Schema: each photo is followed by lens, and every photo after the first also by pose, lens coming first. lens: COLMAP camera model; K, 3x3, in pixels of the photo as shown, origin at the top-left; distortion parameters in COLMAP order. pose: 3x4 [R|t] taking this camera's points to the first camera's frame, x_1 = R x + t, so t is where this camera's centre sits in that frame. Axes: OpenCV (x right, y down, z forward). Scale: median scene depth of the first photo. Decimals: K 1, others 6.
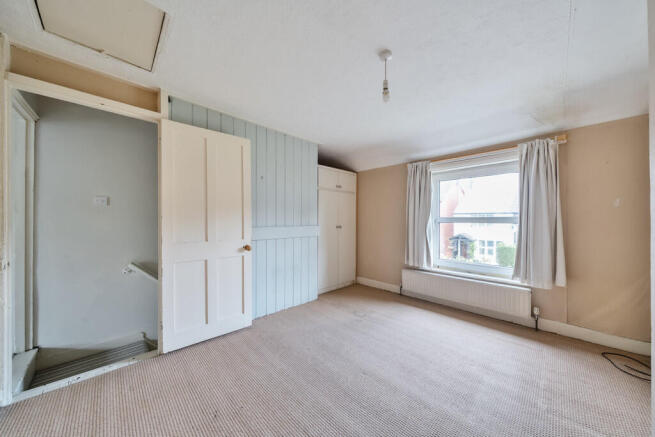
lens RADIAL K [[228.2, 0, 327.5], [0, 228.2, 218.5], [0, 0, 1]] dist [-0.000199, -0.000032]
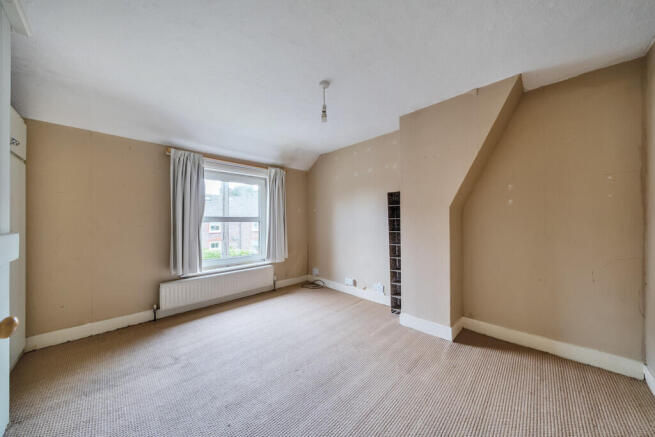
lens RADIAL K [[230.7, 0, 328.3], [0, 230.7, 220.2], [0, 0, 1]] dist [-0.000292, -0.000074]
pose [[-0.039162, -0.002500, 0.999230, -0.569492], [-0.006855, 0.999974, 0.002233, 0.004326], [-0.999209, -0.006762, -0.039178, 0.593519]]
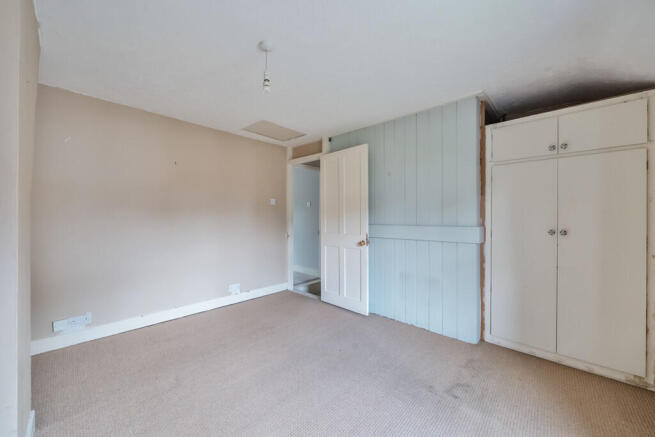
lens RADIAL K [[245.7, 0, 327.5], [0, 245.7, 218.5], [0, 0, 1]] dist [0.000481, 0.000036]
pose [[0.046392, -0.003268, -0.998918, 0.747701], [0.003308, 0.999990, -0.003118, 0.011871], [0.998918, -0.003160, 0.046402, 0.700374]]
